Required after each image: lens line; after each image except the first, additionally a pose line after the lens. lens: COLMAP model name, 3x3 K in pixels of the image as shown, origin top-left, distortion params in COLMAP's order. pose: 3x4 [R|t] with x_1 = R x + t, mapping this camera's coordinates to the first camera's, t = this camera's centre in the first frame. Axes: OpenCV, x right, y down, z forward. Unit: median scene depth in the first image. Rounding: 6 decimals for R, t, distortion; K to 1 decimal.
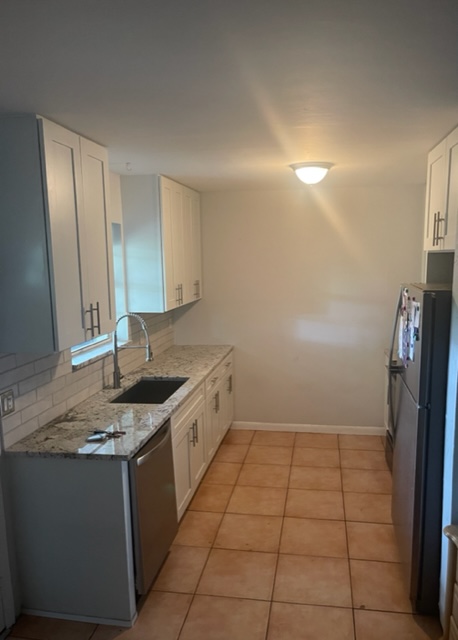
lens RADIAL K [[497.2, 0, 230.5], [0, 497.2, 322.5], [0, 0, 1]] dist [0.008039, 0.006329]
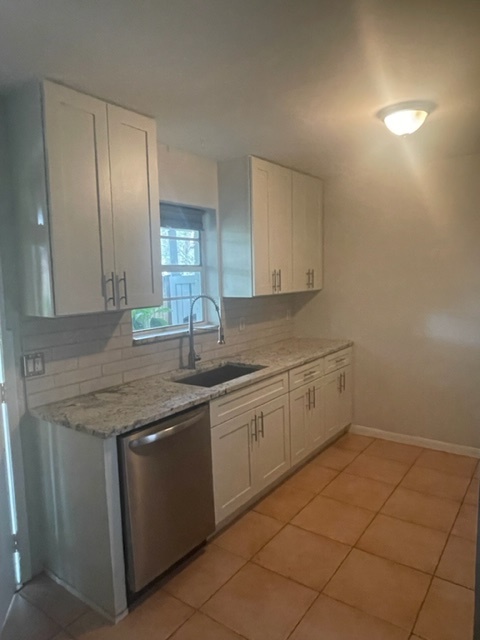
lens RADIAL K [[422.5, 0, 238.8], [0, 422.5, 316.4], [0, 0, 1]] dist [0.008638, -0.010167]
pose [[0.888226, 0.033352, -0.458195, 0.242372], [-0.050664, 0.998389, -0.025541, 0.043034], [0.456605, 0.045901, 0.888485, 0.285098]]
